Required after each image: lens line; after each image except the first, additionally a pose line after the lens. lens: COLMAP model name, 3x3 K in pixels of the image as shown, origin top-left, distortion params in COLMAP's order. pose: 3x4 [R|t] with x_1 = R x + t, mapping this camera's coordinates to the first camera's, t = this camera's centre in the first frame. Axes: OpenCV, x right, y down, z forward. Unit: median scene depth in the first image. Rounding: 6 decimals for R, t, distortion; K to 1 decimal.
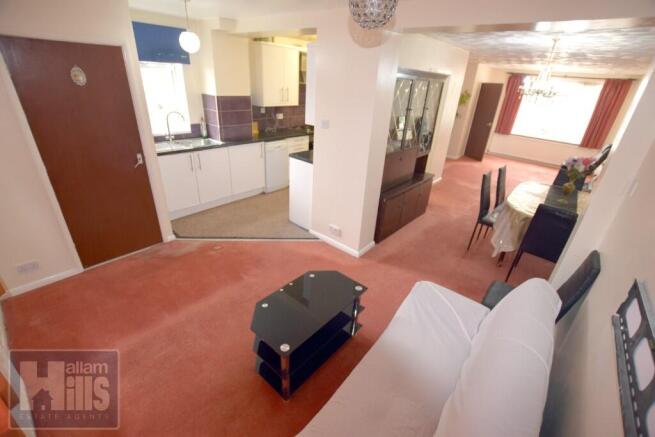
lens RADIAL K [[290.2, 0, 327.5], [0, 290.2, 218.5], [0, 0, 1]] dist [-0.025450, 0.000826]
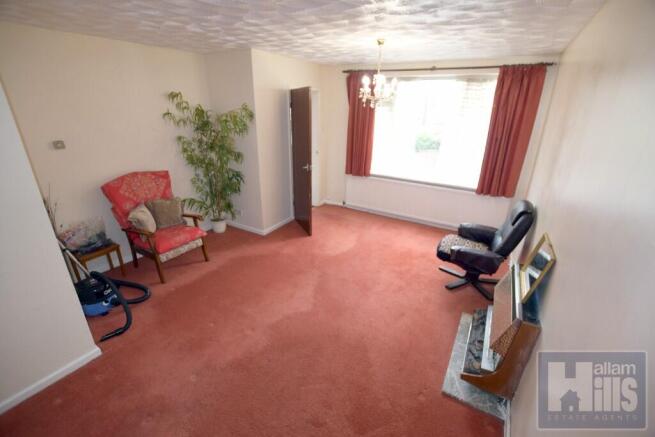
lens RADIAL K [[290.2, 0, 327.5], [0, 290.2, 218.5], [0, 0, 1]] dist [-0.025450, 0.000826]
pose [[0.983354, -0.104894, 0.148367, 0.537484], [0.116109, 0.990834, -0.069044, -0.207148], [-0.139765, 0.085121, 0.986519, 0.518642]]
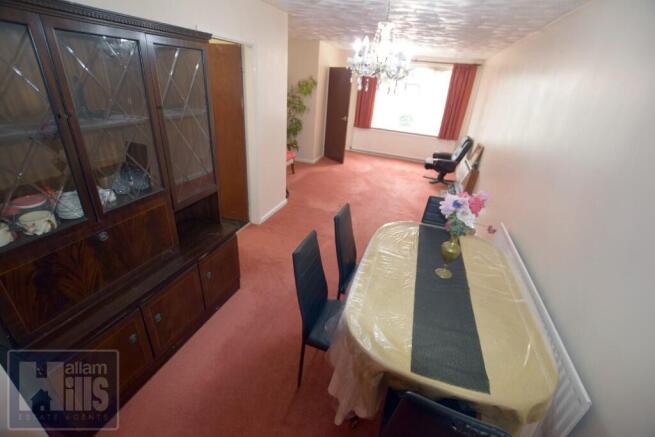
lens RADIAL K [[290.2, 0, 327.5], [0, 290.2, 218.5], [0, 0, 1]] dist [-0.025450, 0.000826]
pose [[0.927553, -0.153284, 0.340808, 0.202626], [0.143588, 0.988182, 0.053658, -0.102234], [-0.345006, -0.000835, 0.938600, 0.253168]]
